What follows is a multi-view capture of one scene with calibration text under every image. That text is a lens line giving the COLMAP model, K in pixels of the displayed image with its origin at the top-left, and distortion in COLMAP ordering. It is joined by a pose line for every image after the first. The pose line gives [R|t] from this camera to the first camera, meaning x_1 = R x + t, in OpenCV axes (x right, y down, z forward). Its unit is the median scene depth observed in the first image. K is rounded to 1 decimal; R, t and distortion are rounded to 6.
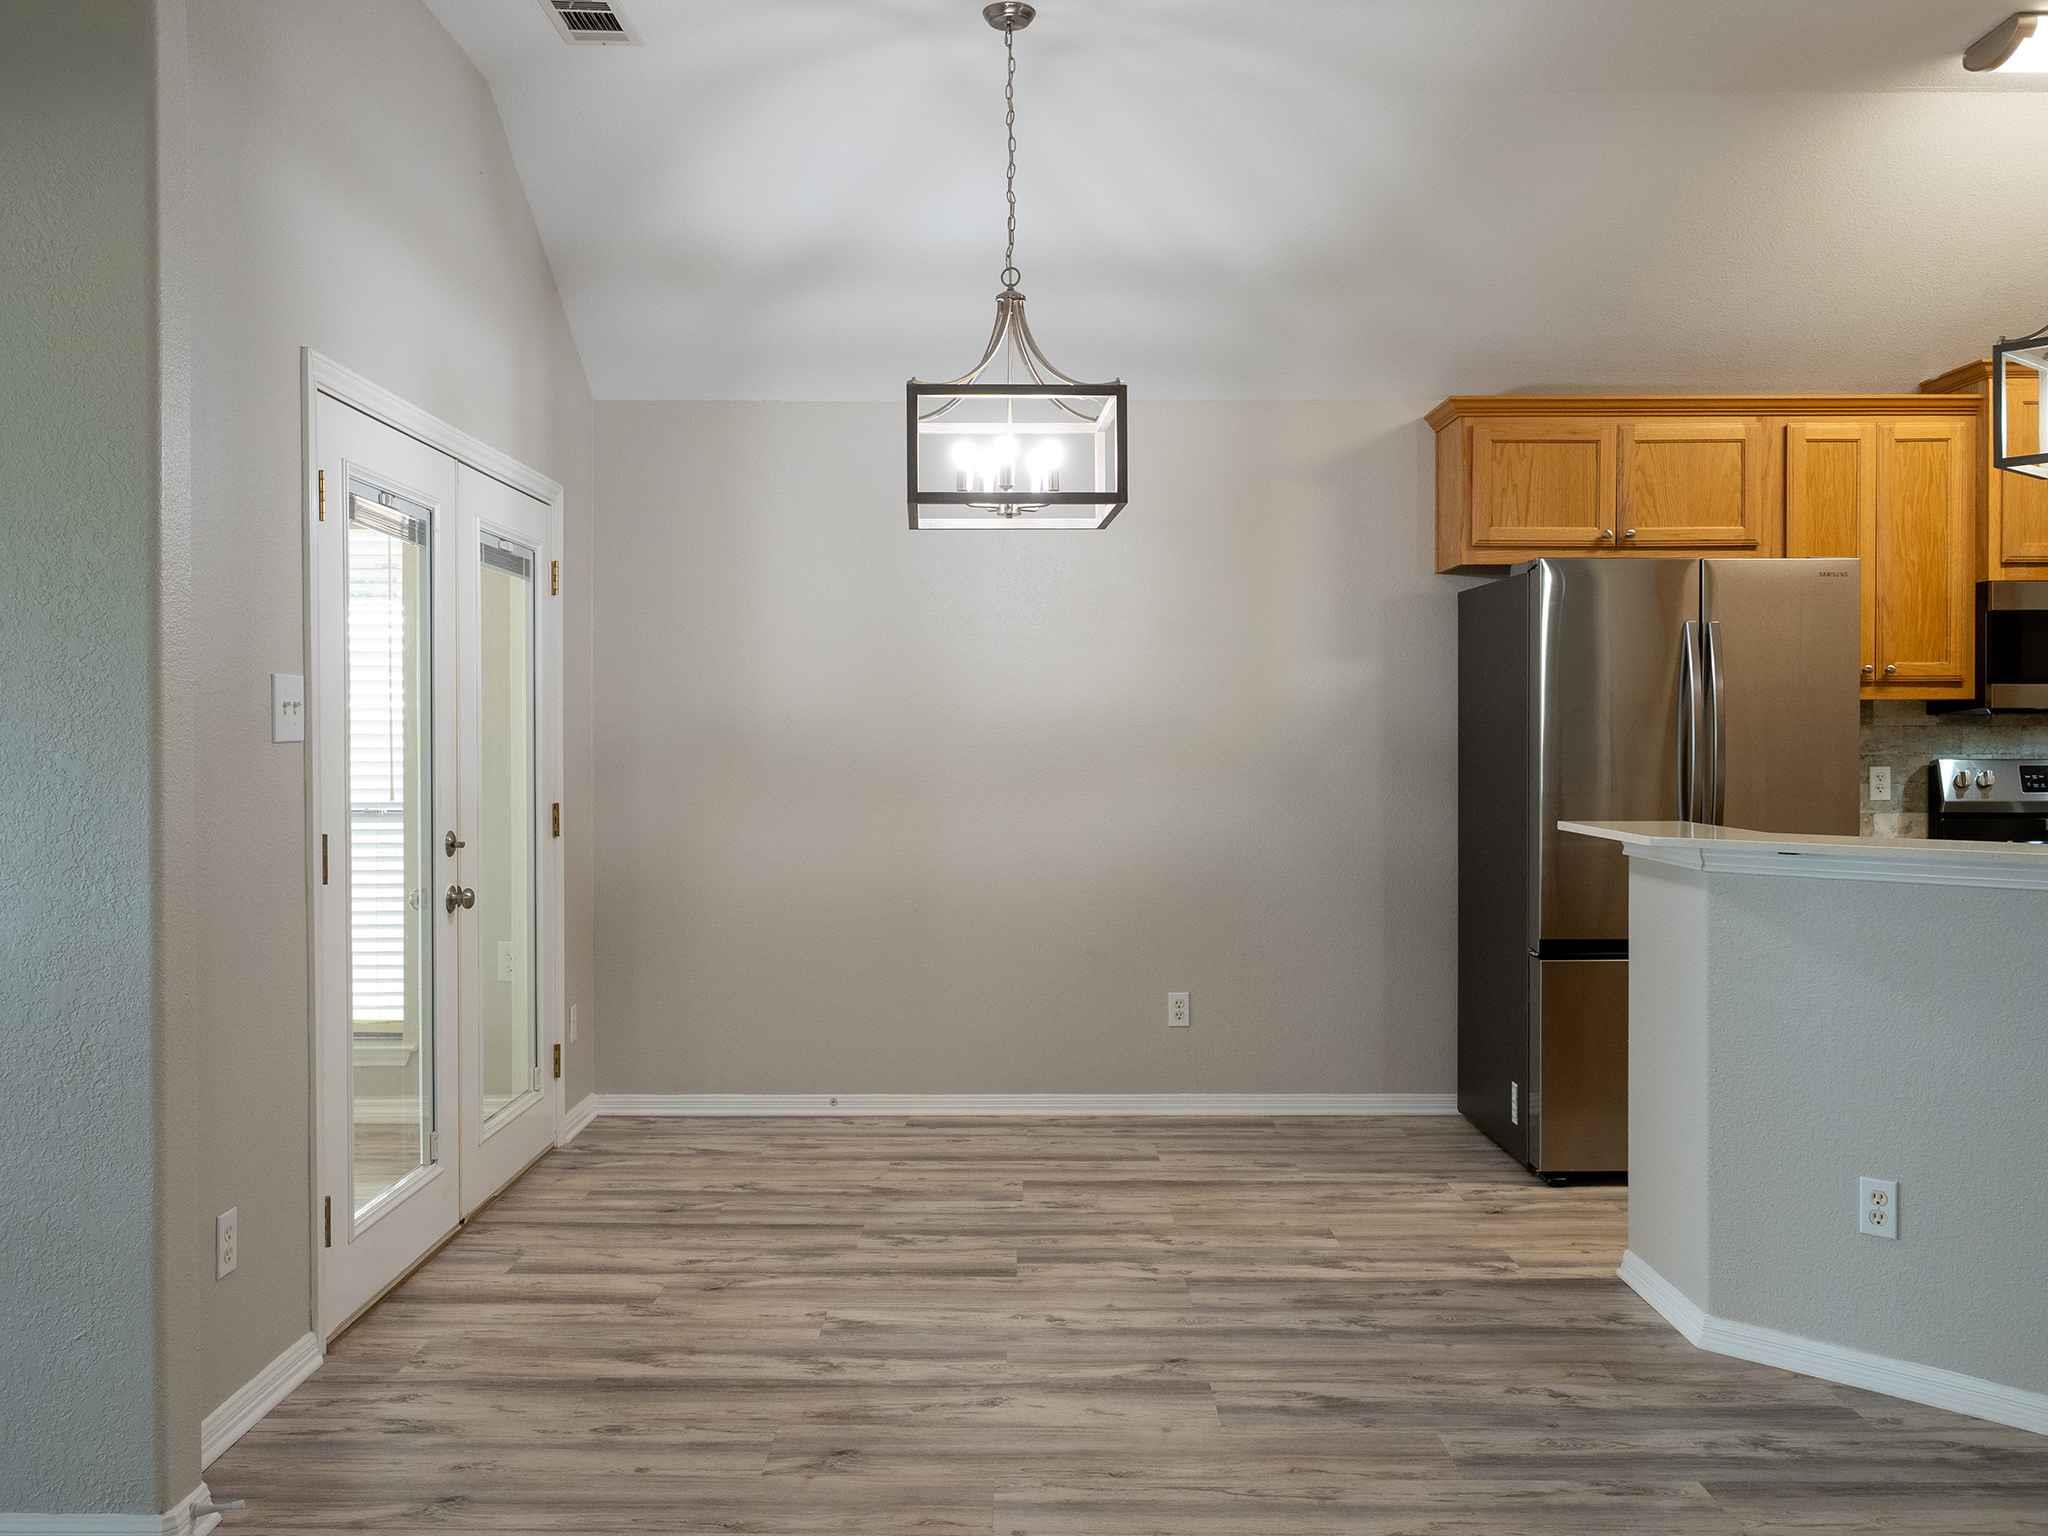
lens RADIAL K [[1730.4, 0, 1014.9], [0, 1730.4, 761.2], [0, 0, 1]] dist [-0.002515, 0.000386]
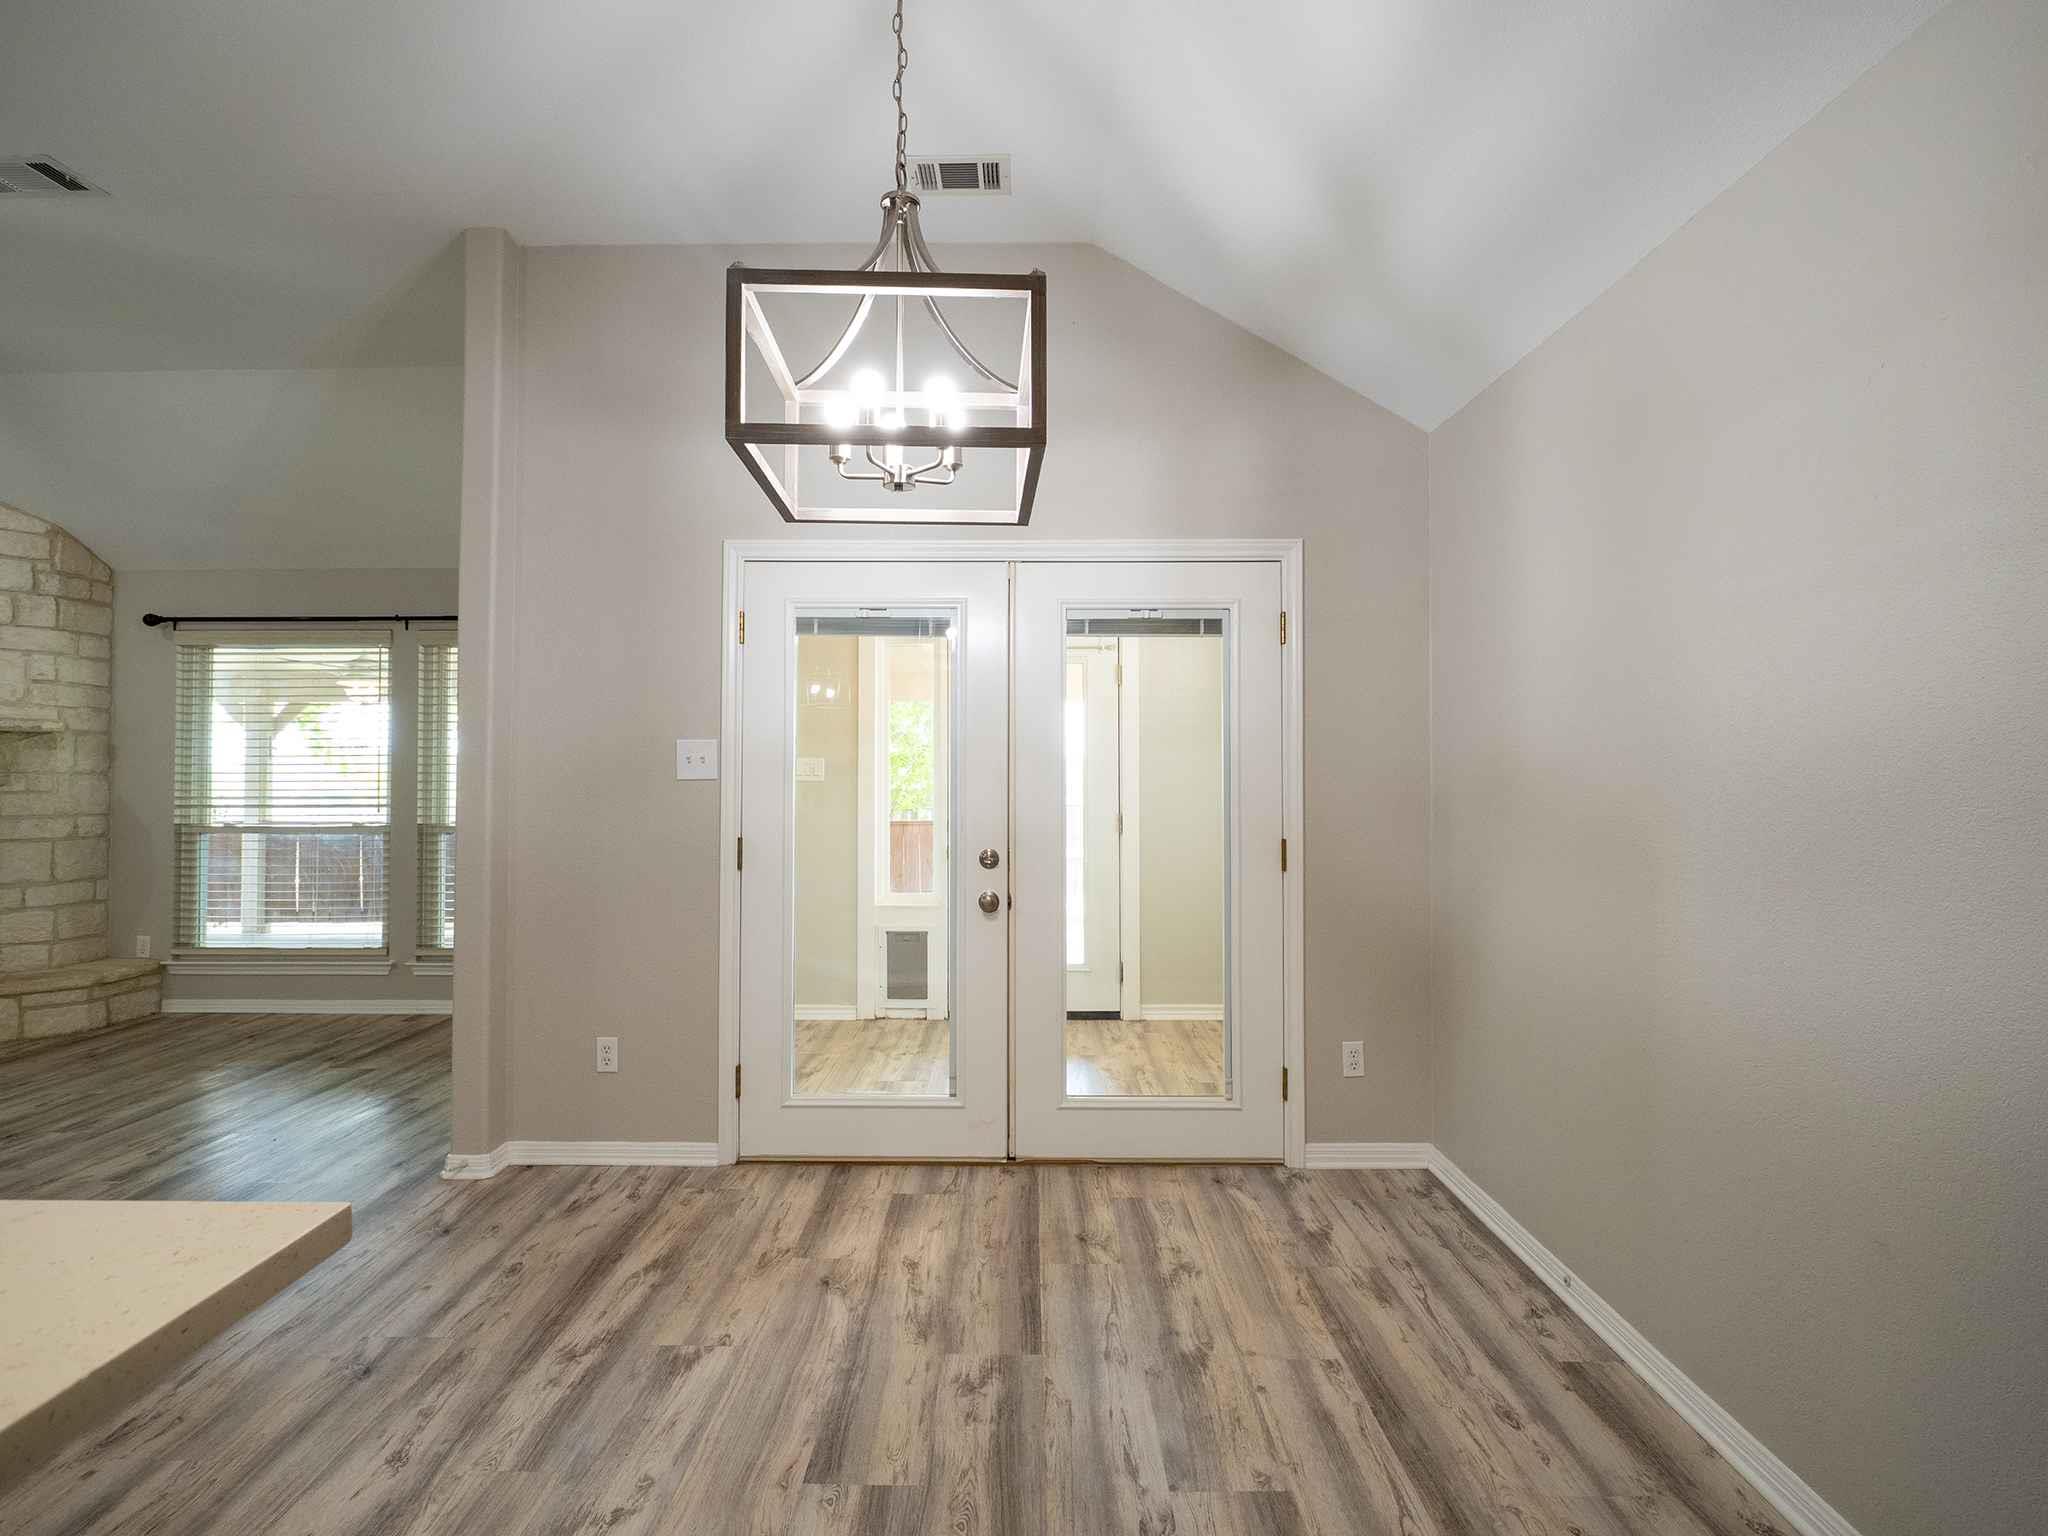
lens RADIAL K [[975.9, 0, 1014.7], [0, 975.9, 756.0], [0, 0, 1]] dist [-0.008720, -0.001856]
pose [[-0.005646, -0.017782, -0.999826, 0.388531], [-0.014416, 0.999739, -0.017699, -0.016395], [0.999880, 0.014314, -0.005901, 0.971724]]
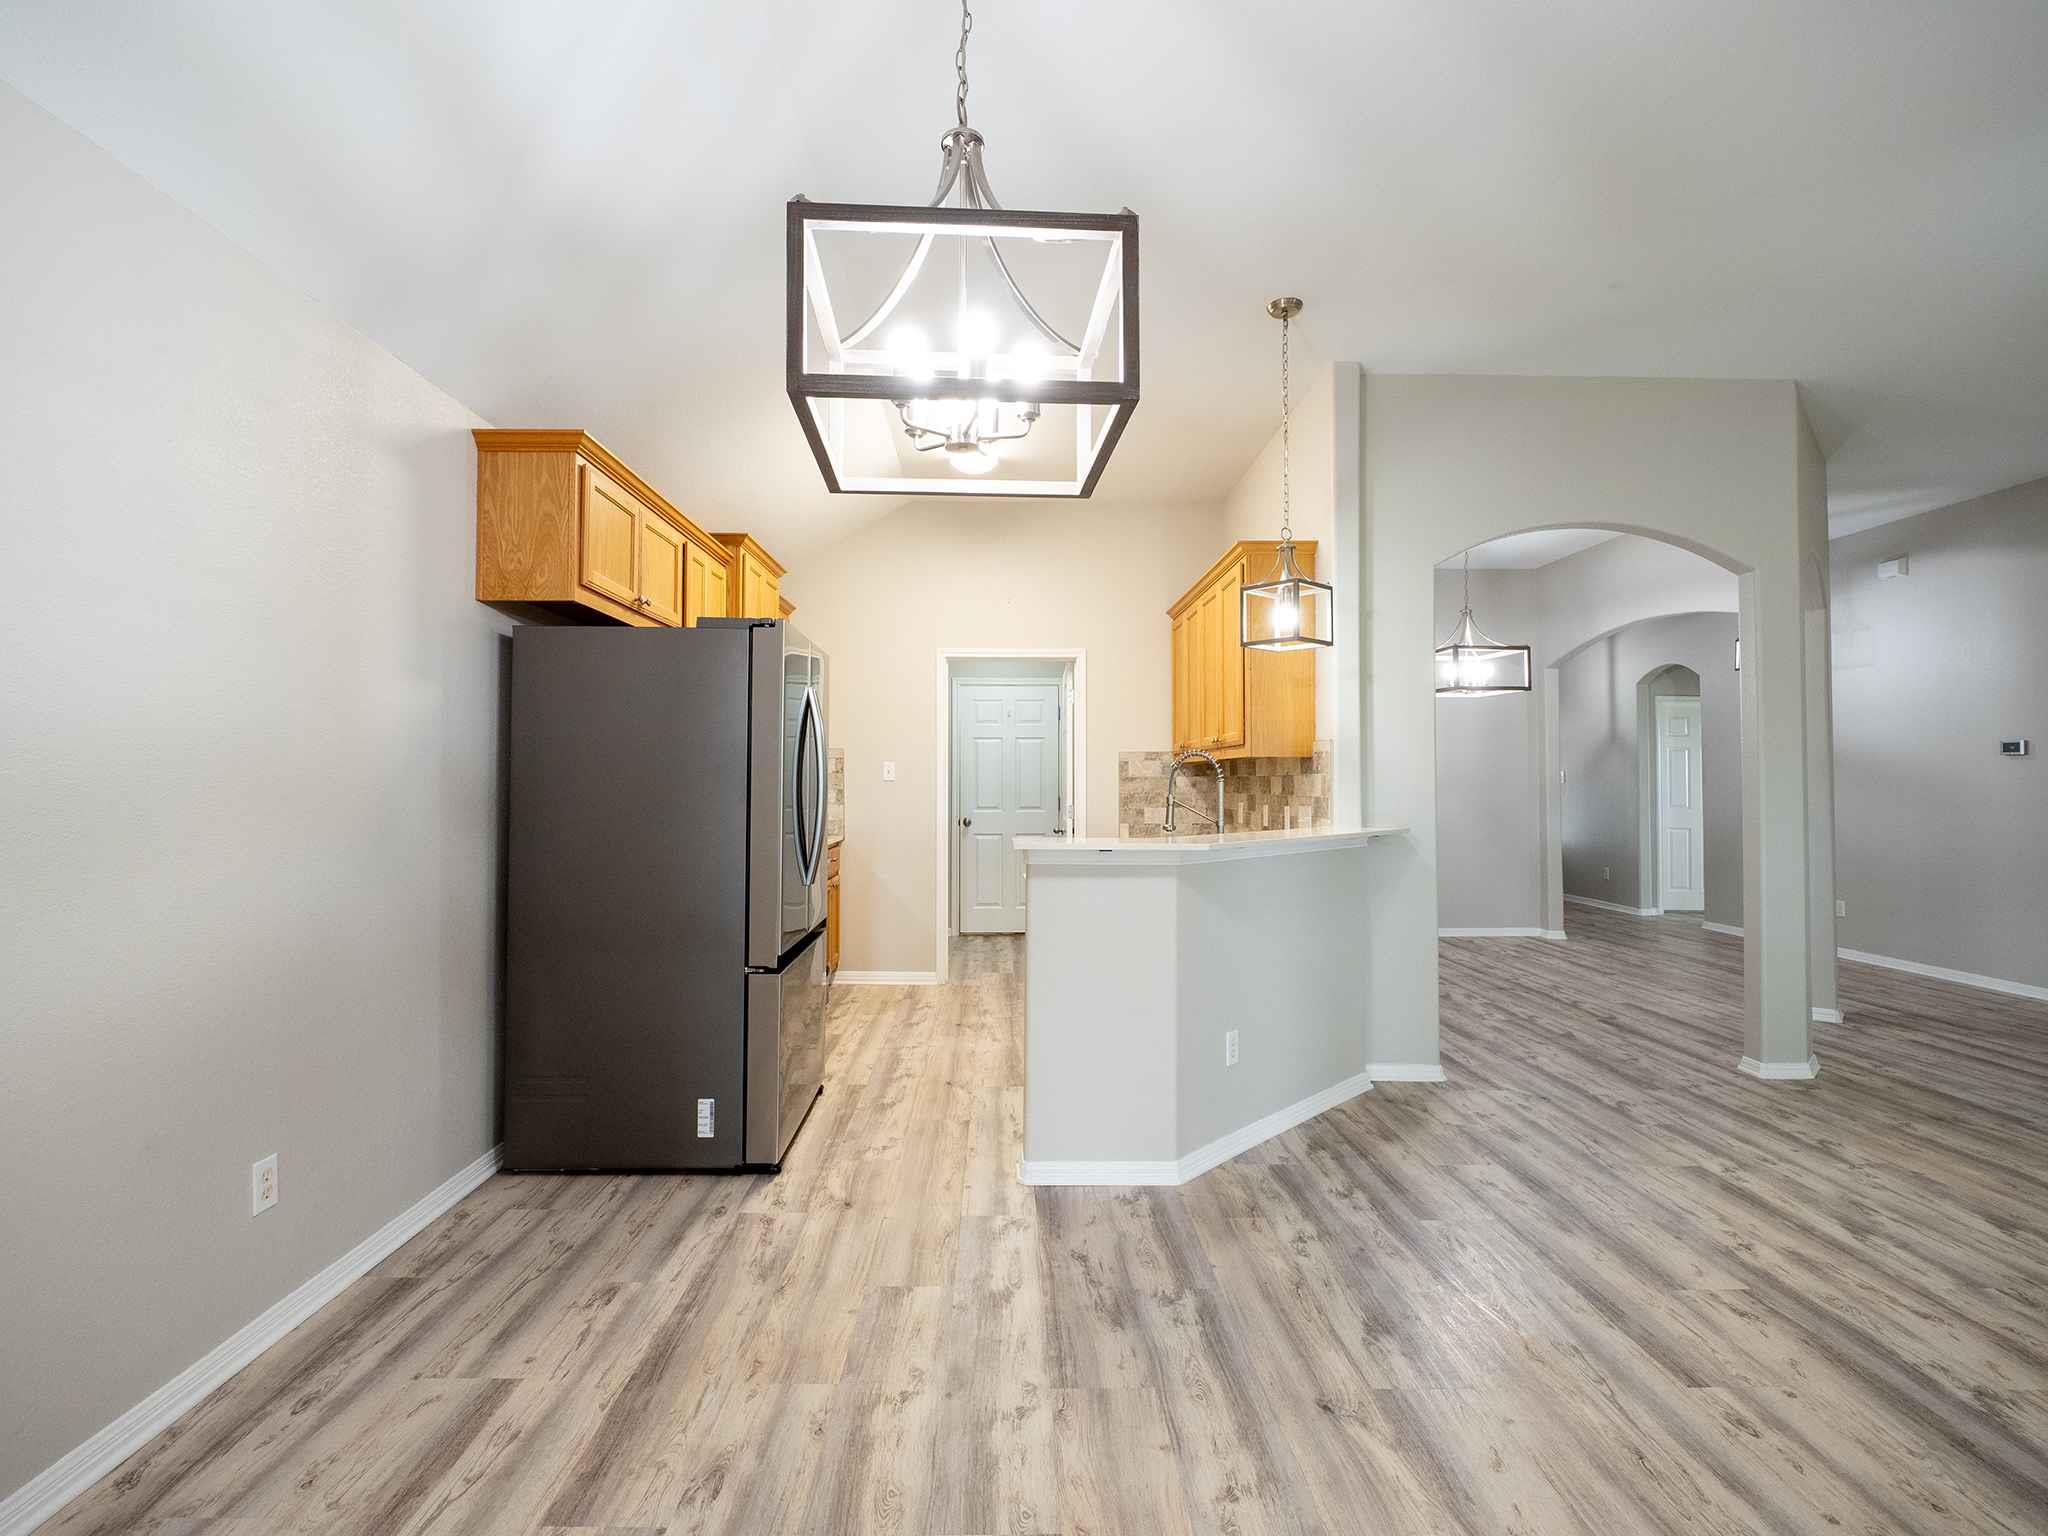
lens RADIAL K [[975.9, 0, 1014.7], [0, 975.9, 756.0], [0, 0, 1]] dist [-0.008720, -0.001856]
pose [[-0.016402, 0.028768, 0.999452, -0.359076], [0.012572, 0.999513, -0.028563, -0.007473], [-0.999786, 0.012097, -0.016756, 0.909340]]
